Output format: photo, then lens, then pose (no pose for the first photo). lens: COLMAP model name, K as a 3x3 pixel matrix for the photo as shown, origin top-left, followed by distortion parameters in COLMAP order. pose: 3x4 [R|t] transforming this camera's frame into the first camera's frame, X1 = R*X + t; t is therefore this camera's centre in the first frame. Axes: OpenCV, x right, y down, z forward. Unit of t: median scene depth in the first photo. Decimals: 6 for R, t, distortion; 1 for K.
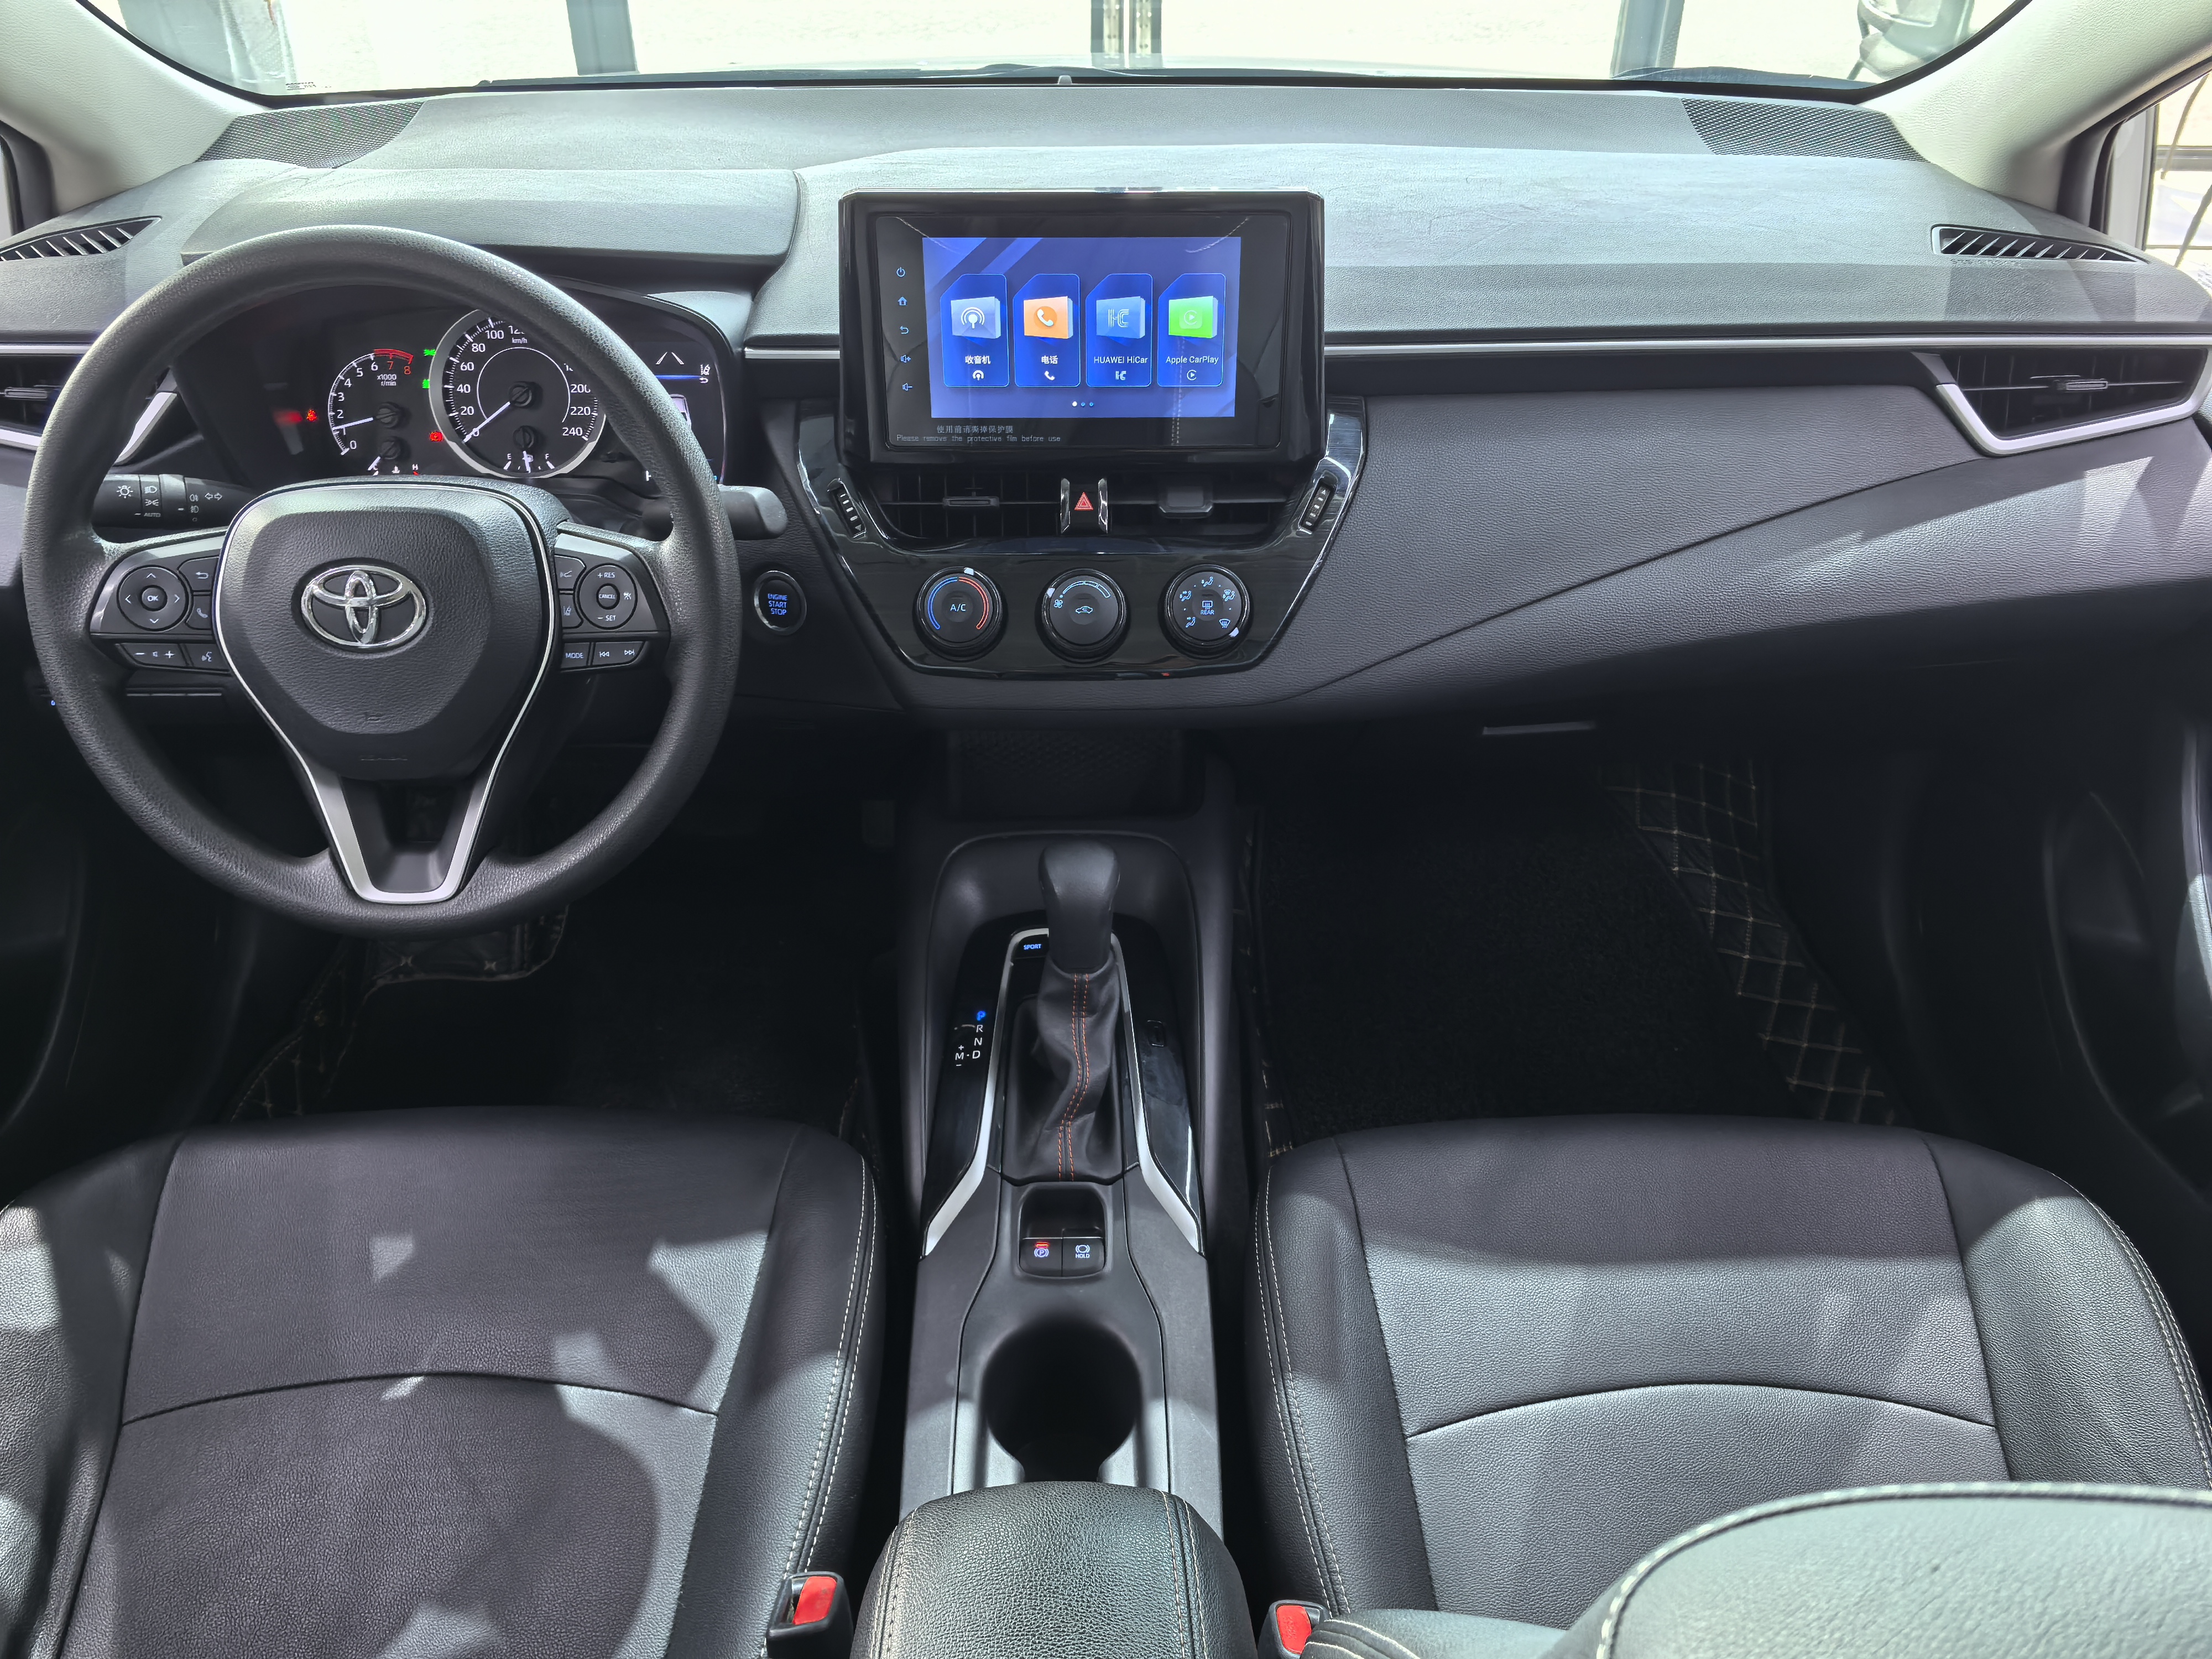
lens RADIAL K [[1737.1, 0, 1100.2], [0, 1737.1, 838.7], [0, 0, 1]] dist [0.036686, -0.052732]
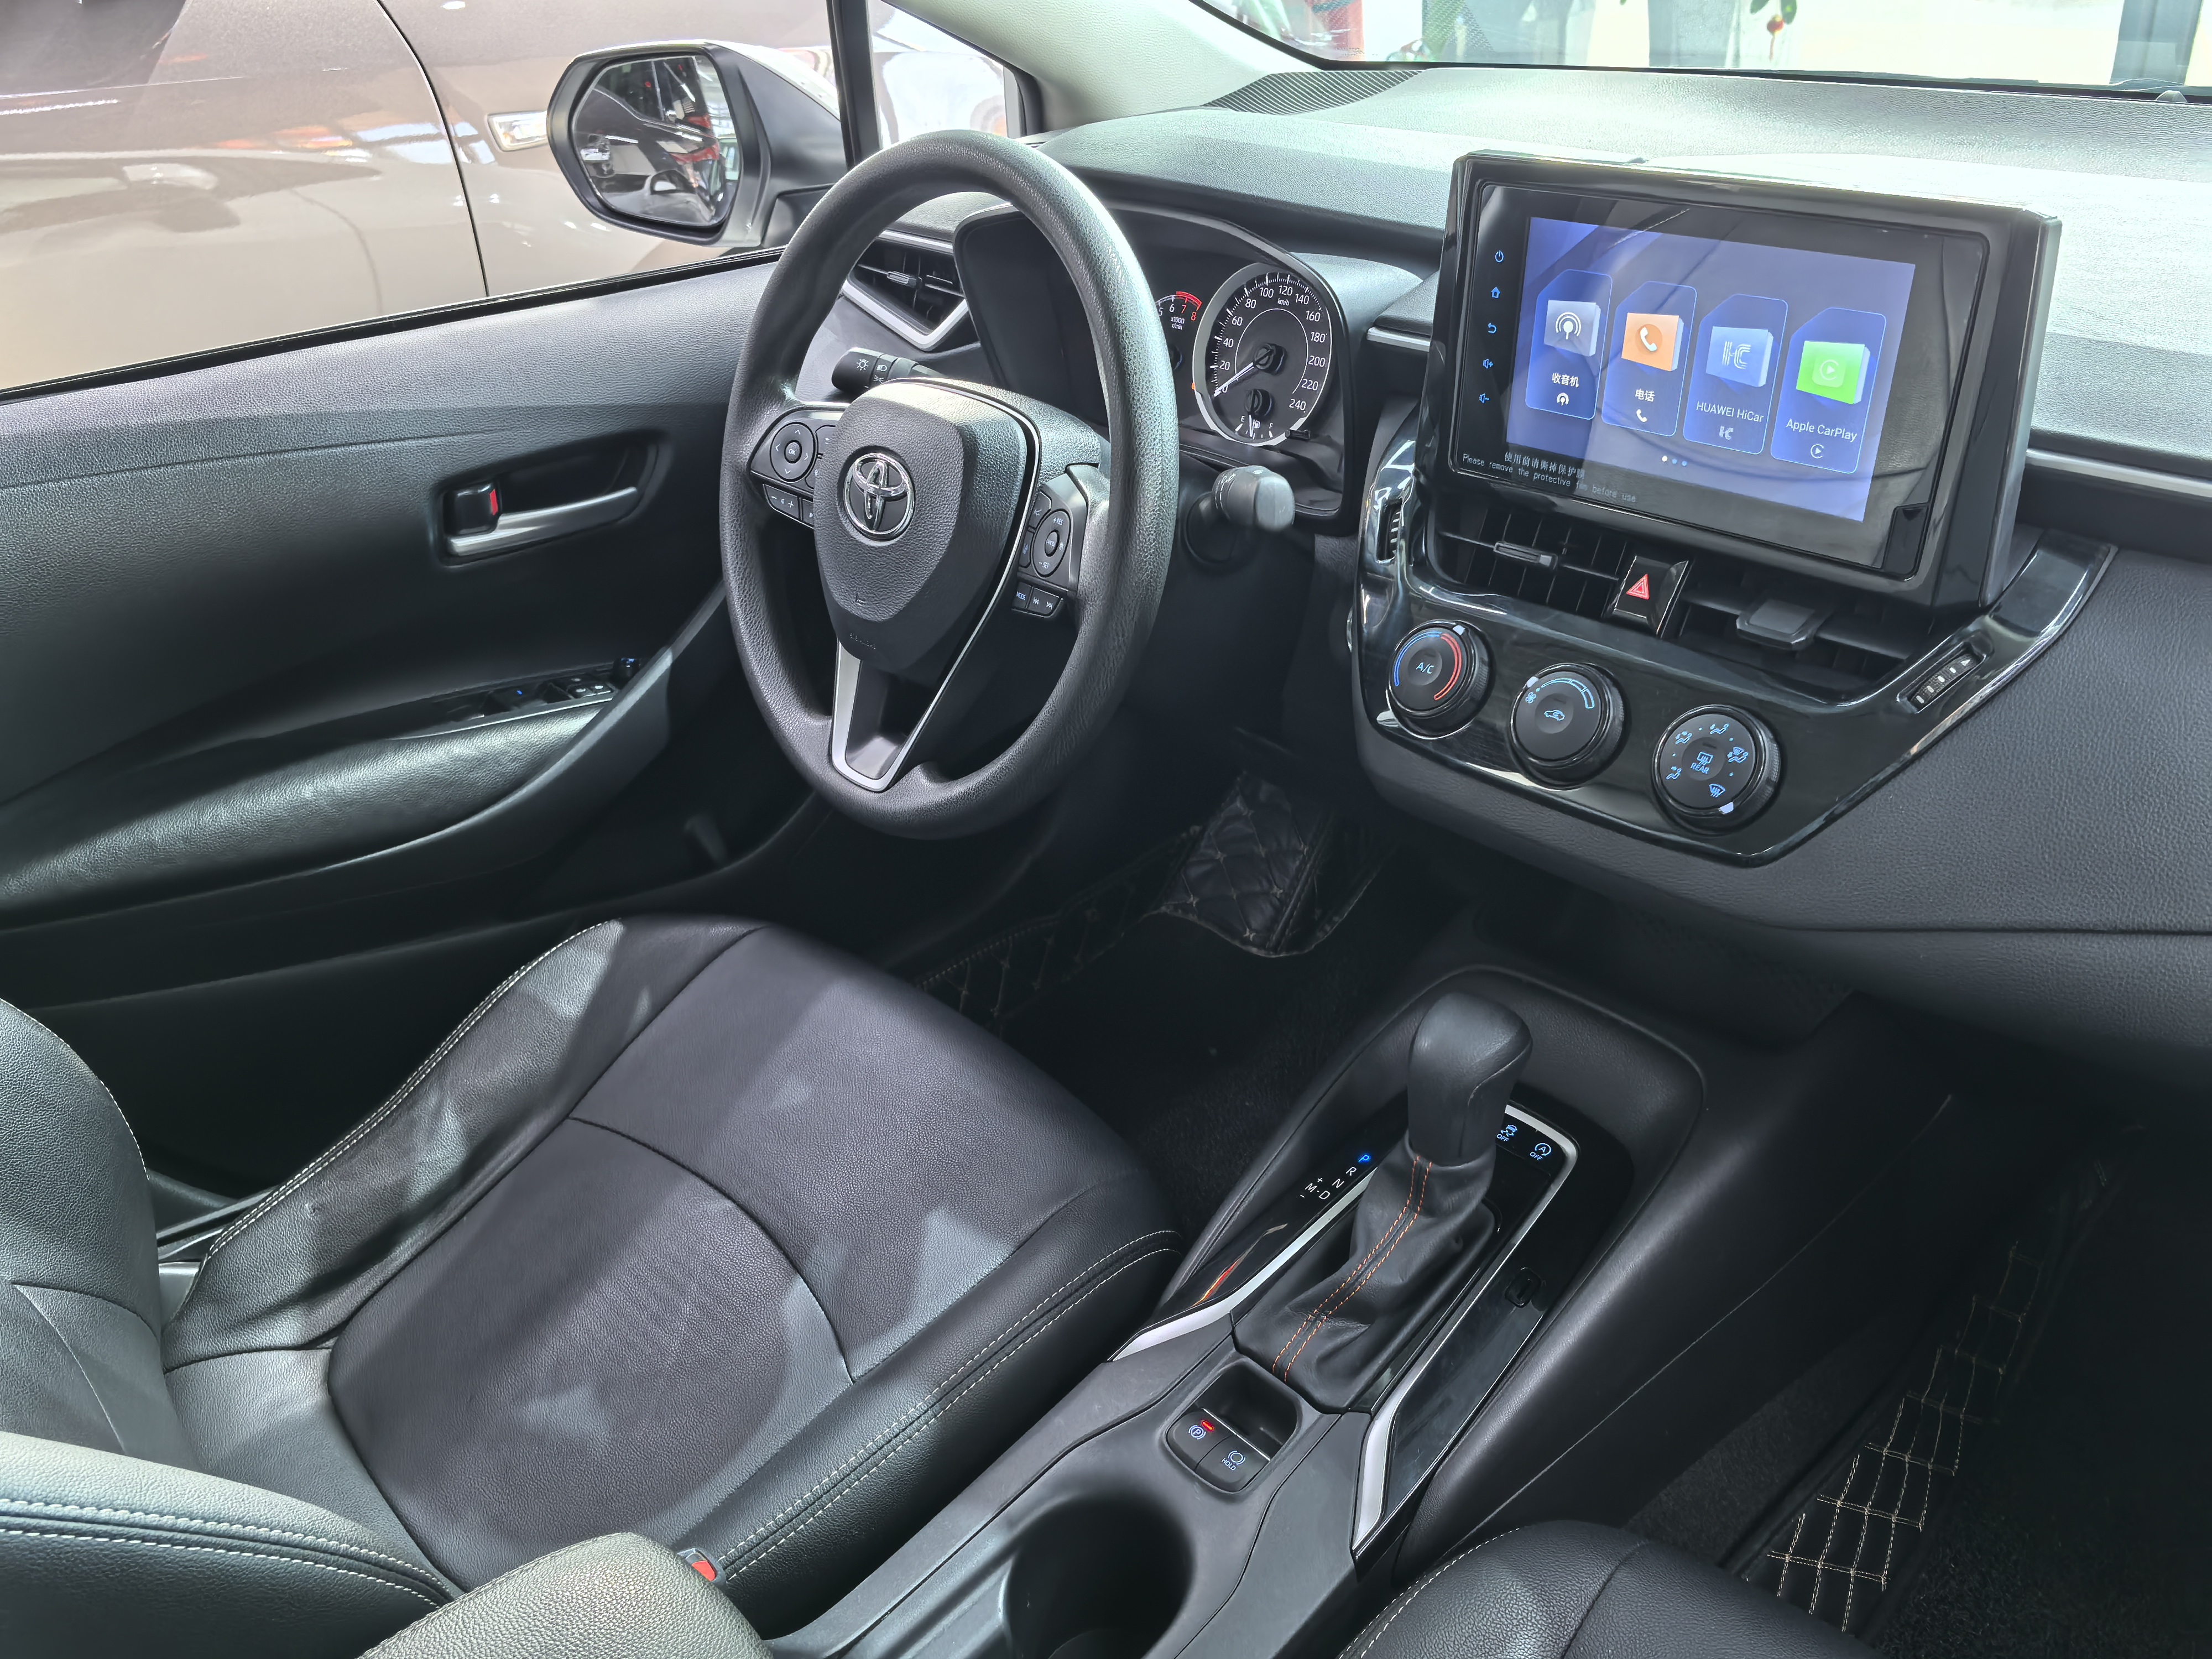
lens RADIAL K [[1753.7, 0, 1106.0], [0, 1753.7, 829.5], [0, 0, 1]] dist [0.011434, -0.052434]
pose [[0.667589, 0.333896, -0.665461, 0.386560], [-0.357397, 0.927804, 0.106987, -0.096983], [0.653140, 0.166411, 0.738726, 0.312279]]
